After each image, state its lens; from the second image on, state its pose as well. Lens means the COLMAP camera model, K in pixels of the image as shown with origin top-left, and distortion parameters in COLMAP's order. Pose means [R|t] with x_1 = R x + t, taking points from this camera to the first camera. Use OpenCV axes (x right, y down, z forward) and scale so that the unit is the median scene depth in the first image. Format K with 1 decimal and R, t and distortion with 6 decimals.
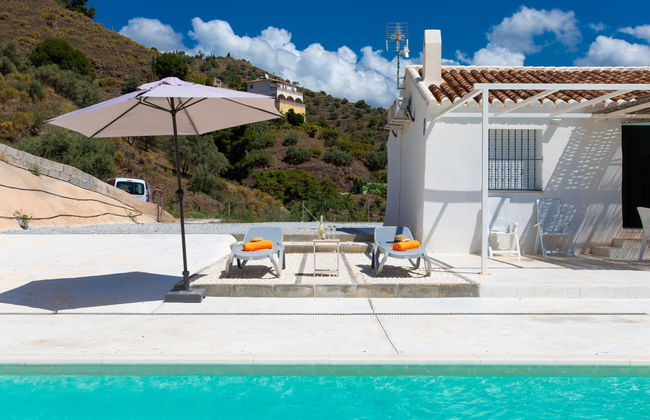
lens RADIAL K [[728.2, 0, 325.0], [0, 728.2, 210.0], [0, 0, 1]] dist [-0.022293, -0.013935]
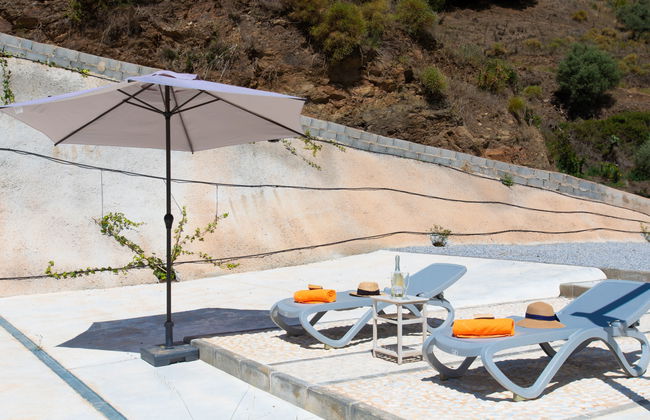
lens RADIAL K [[728.2, 0, 325.0], [0, 728.2, 210.0], [0, 0, 1]] dist [-0.022293, -0.013935]
pose [[0.550566, 0.005463, -0.834774, 0.276073], [-0.009046, 0.999959, 0.000578, -0.018441], [0.834743, 0.007233, 0.550593, 0.373561]]
